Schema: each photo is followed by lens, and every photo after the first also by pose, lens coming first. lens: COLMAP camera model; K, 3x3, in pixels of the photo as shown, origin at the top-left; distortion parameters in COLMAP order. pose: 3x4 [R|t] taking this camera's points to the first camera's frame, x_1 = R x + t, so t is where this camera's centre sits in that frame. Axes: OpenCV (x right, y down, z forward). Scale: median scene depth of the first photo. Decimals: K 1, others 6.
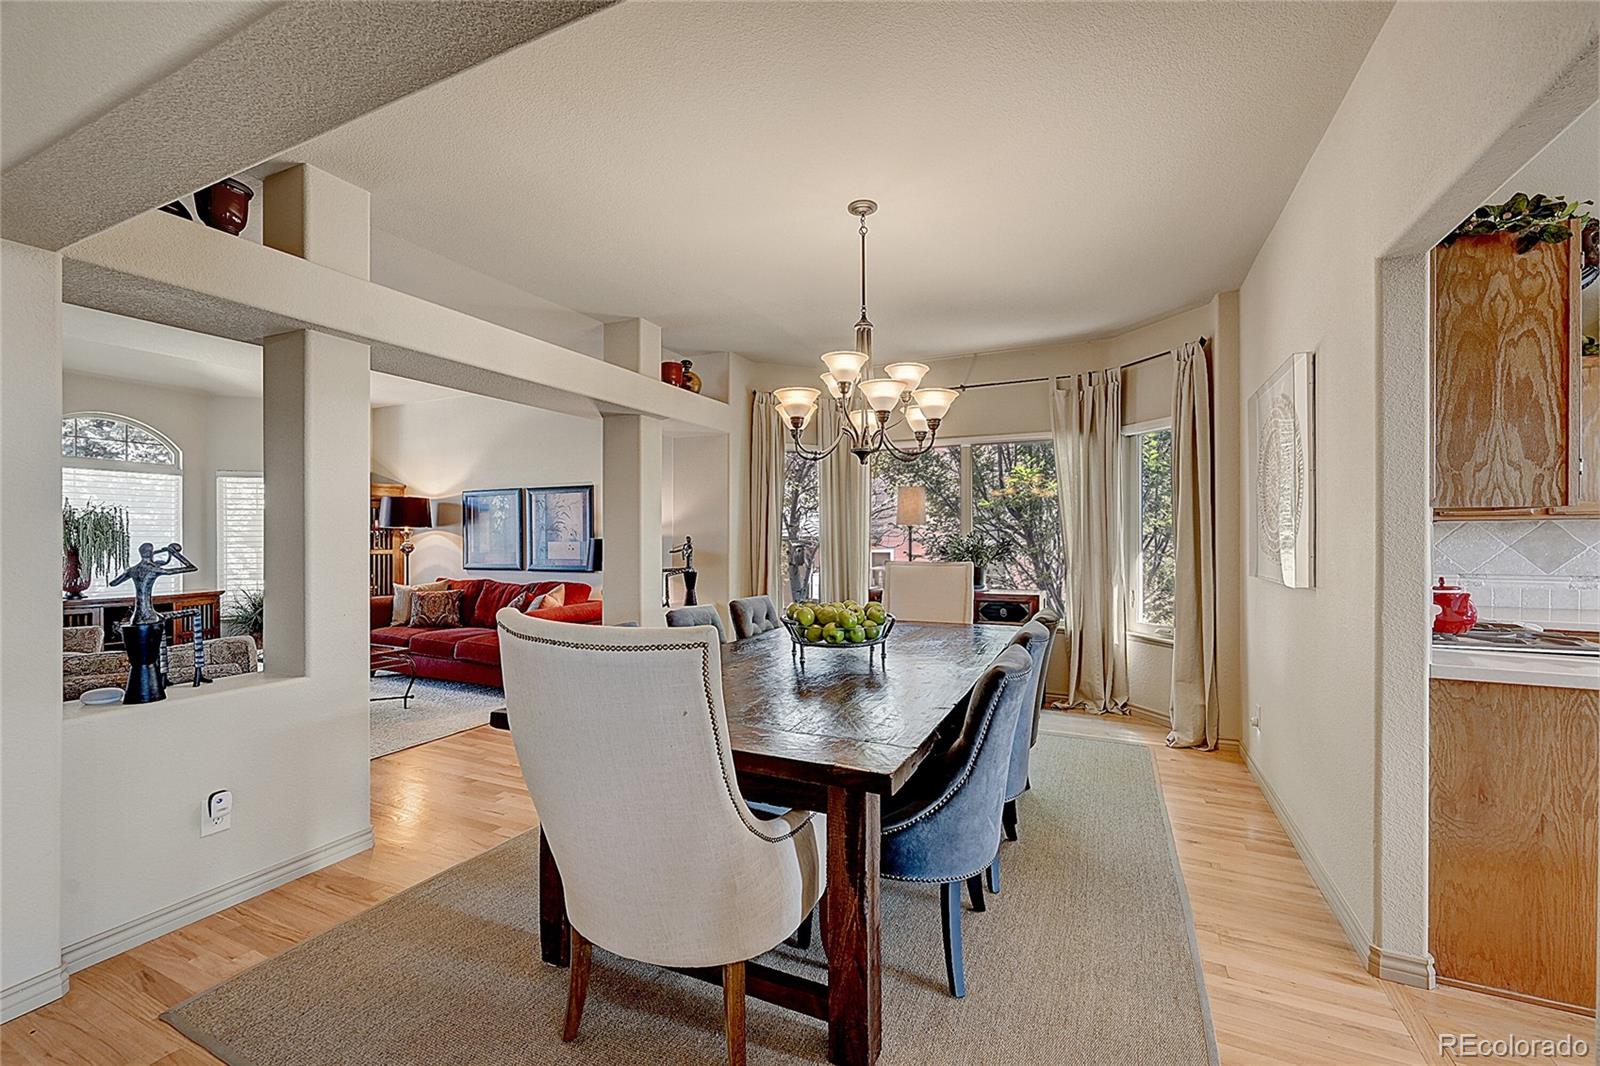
lens RADIAL K [[636.6, 0, 804.1], [0, 636.6, 538.6], [0, 0, 1]] dist [-0.000144, 0.000272]
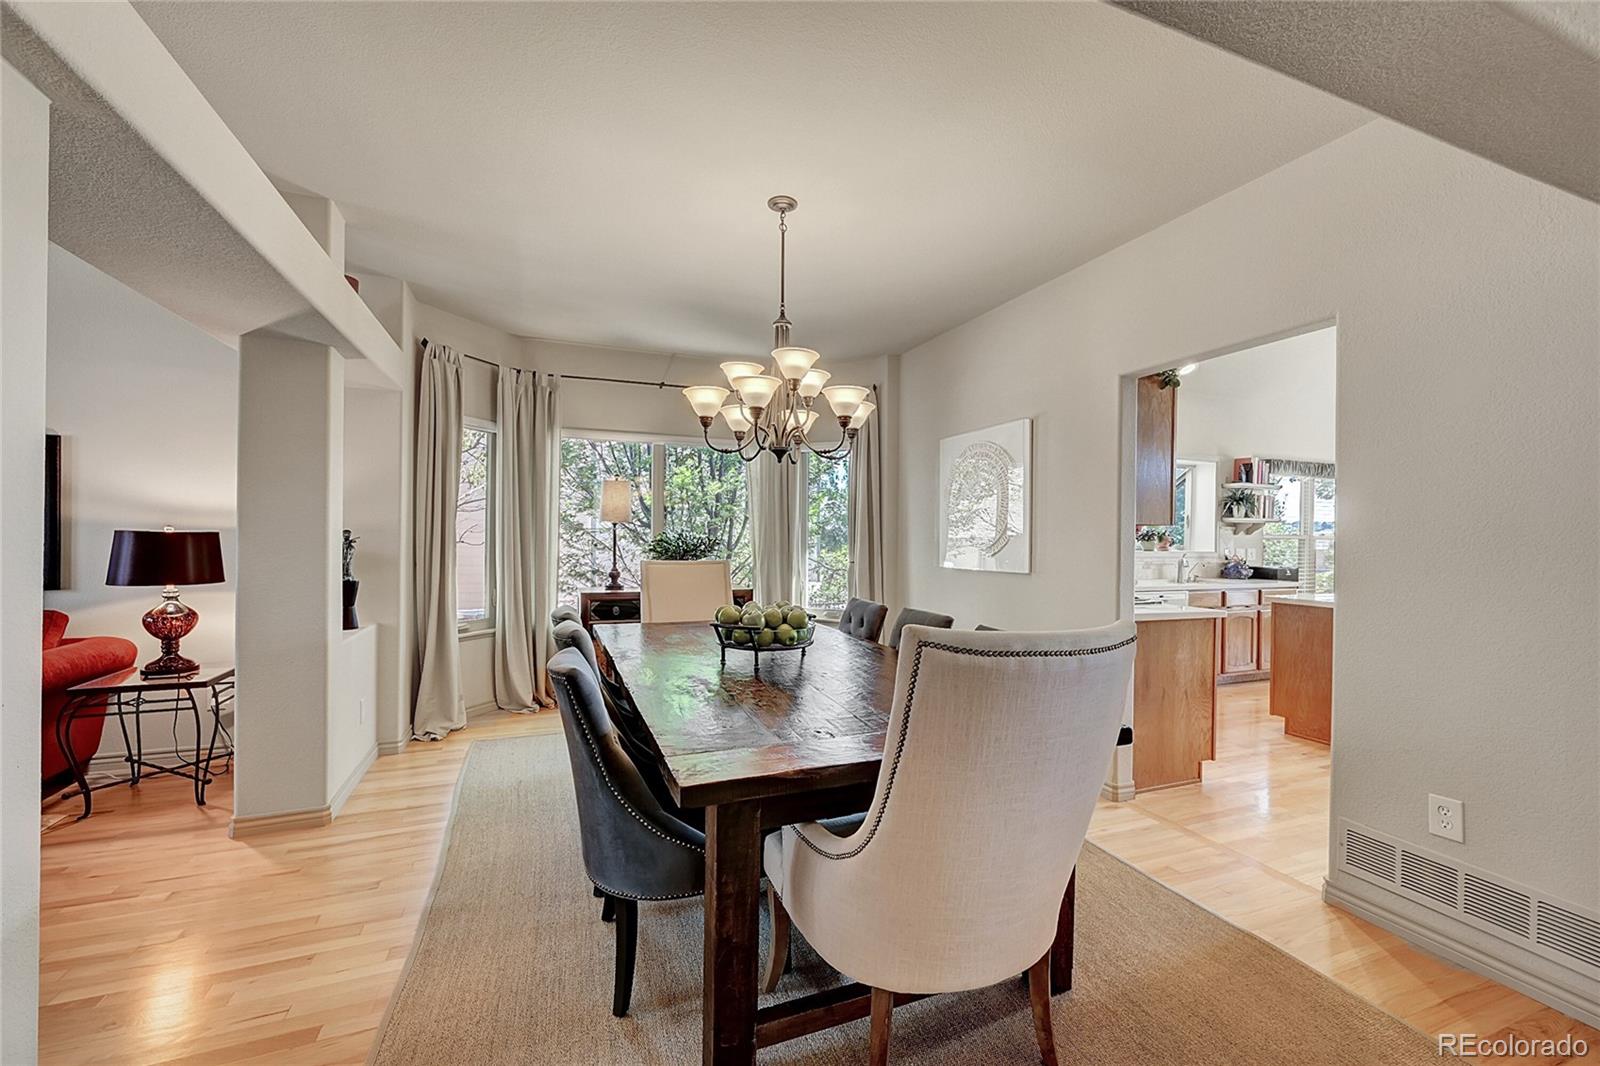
lens RADIAL K [[636.6, 0, 796.0], [0, 636.6, 534.7], [0, 0, 1]] dist [-0.000144, 0.000272]
pose [[0.694120, 0.010836, 0.719778, -0.600854], [-0.009622, 0.999937, -0.005774, 0.000911], [-0.719795, -0.002917, 0.694181, 0.294497]]
